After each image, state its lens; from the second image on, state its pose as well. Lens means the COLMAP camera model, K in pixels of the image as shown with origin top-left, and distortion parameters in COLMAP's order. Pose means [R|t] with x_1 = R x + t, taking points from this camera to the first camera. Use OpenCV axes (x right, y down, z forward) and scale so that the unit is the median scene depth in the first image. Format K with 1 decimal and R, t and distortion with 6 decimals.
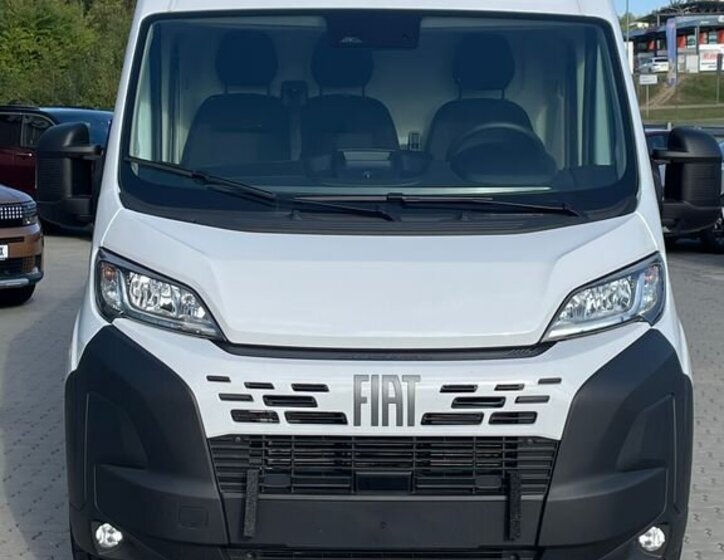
lens RADIAL K [[1601.5, 0, 362.0], [0, 1601.5, 280.0], [0, 0, 1]] dist [-0.035066, 0.000000]
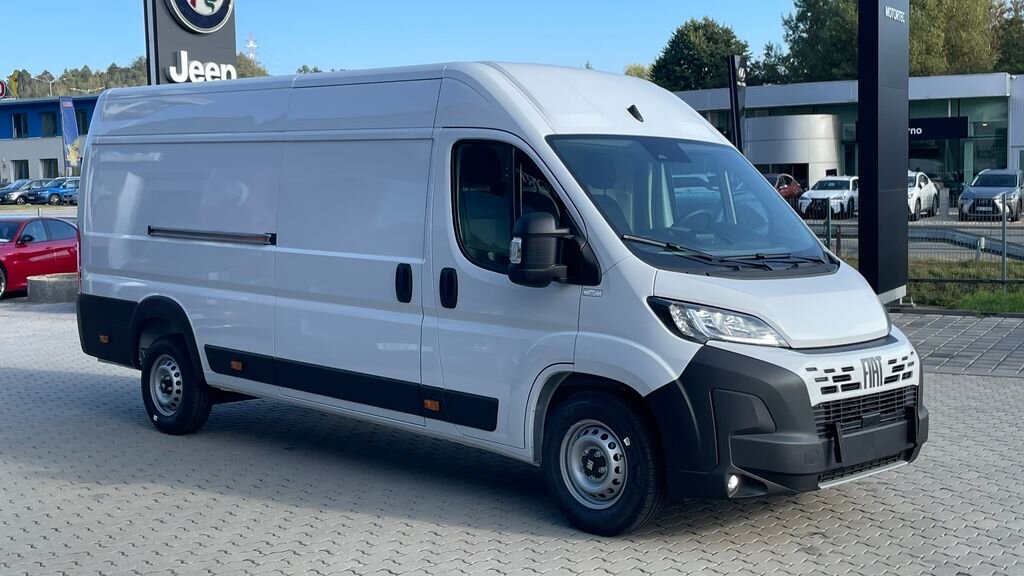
lens RADIAL K [[1271.7, 0, 512.1], [0, 1271.7, 288.1], [0, 0, 1]] dist [0.000563, 0.000000]
pose [[0.714442, -0.049506, 0.697942, -1.195661], [0.075985, 0.997084, -0.007057, -0.033366], [-0.695557, 0.058075, 0.716120, 0.292886]]
